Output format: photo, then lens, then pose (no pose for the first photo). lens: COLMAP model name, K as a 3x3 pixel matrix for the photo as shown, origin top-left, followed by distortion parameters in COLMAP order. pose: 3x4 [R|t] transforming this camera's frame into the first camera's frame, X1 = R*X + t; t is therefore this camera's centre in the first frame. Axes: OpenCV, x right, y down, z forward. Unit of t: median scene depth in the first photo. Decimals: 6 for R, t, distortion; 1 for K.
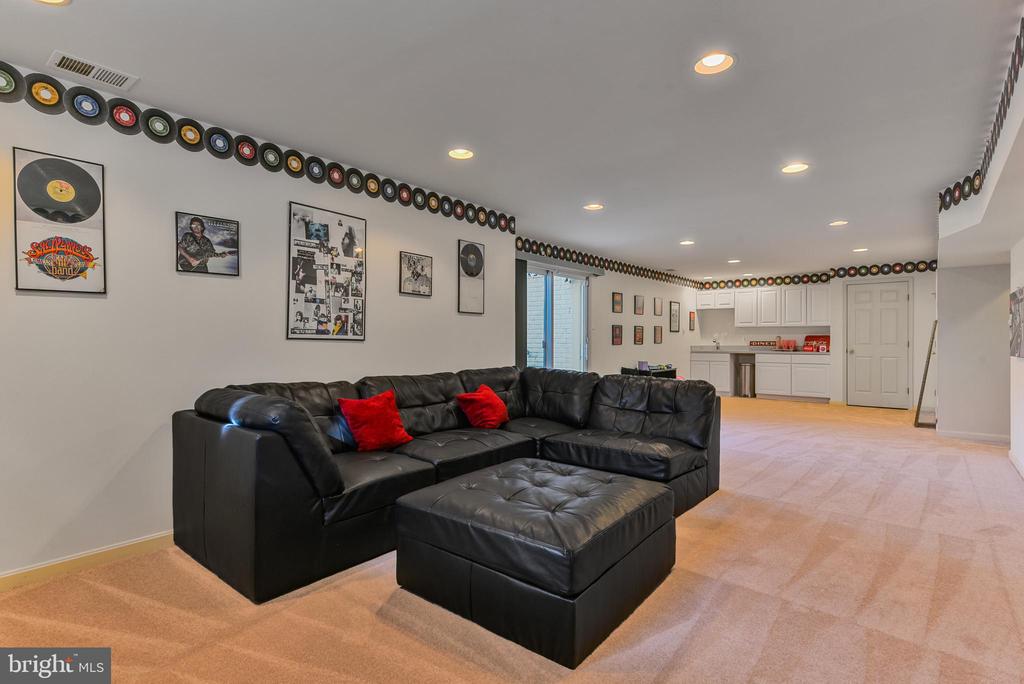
lens RADIAL K [[516.1, 0, 515.2], [0, 516.1, 346.3], [0, 0, 1]] dist [0.006560, 0.000436]
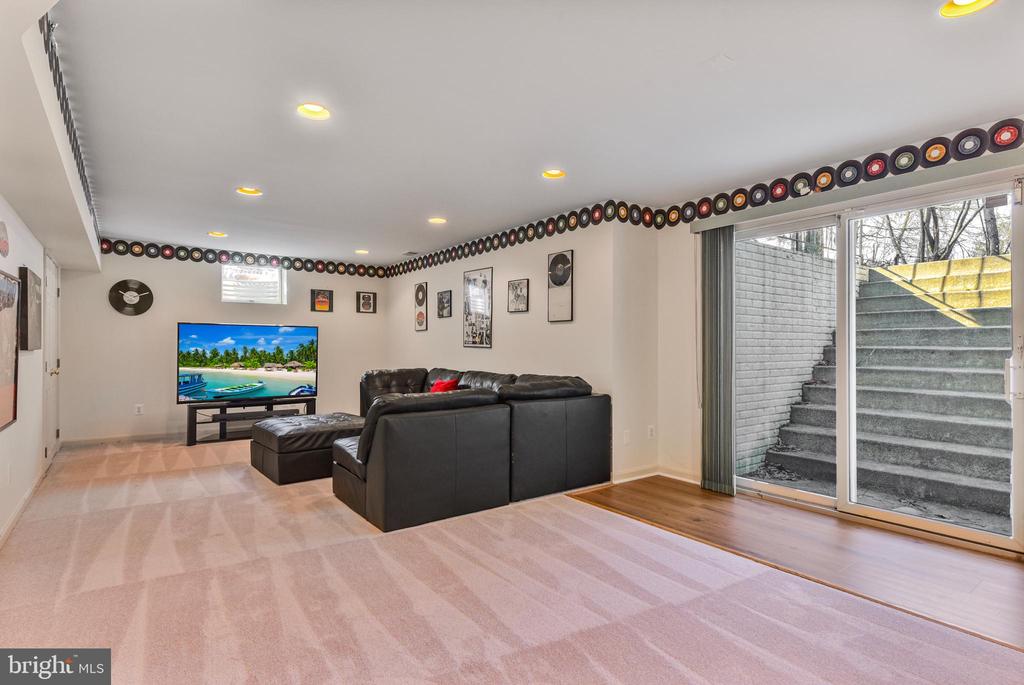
lens RADIAL K [[516.1, 0, 515.8], [0, 516.1, 339.6], [0, 0, 1]] dist [0.006560, 0.000436]
pose [[-0.249748, -0.013149, -0.968222, 1.134967], [-0.013486, 0.999858, -0.010100, -0.021198], [0.968217, 0.010535, -0.249889, 1.440036]]
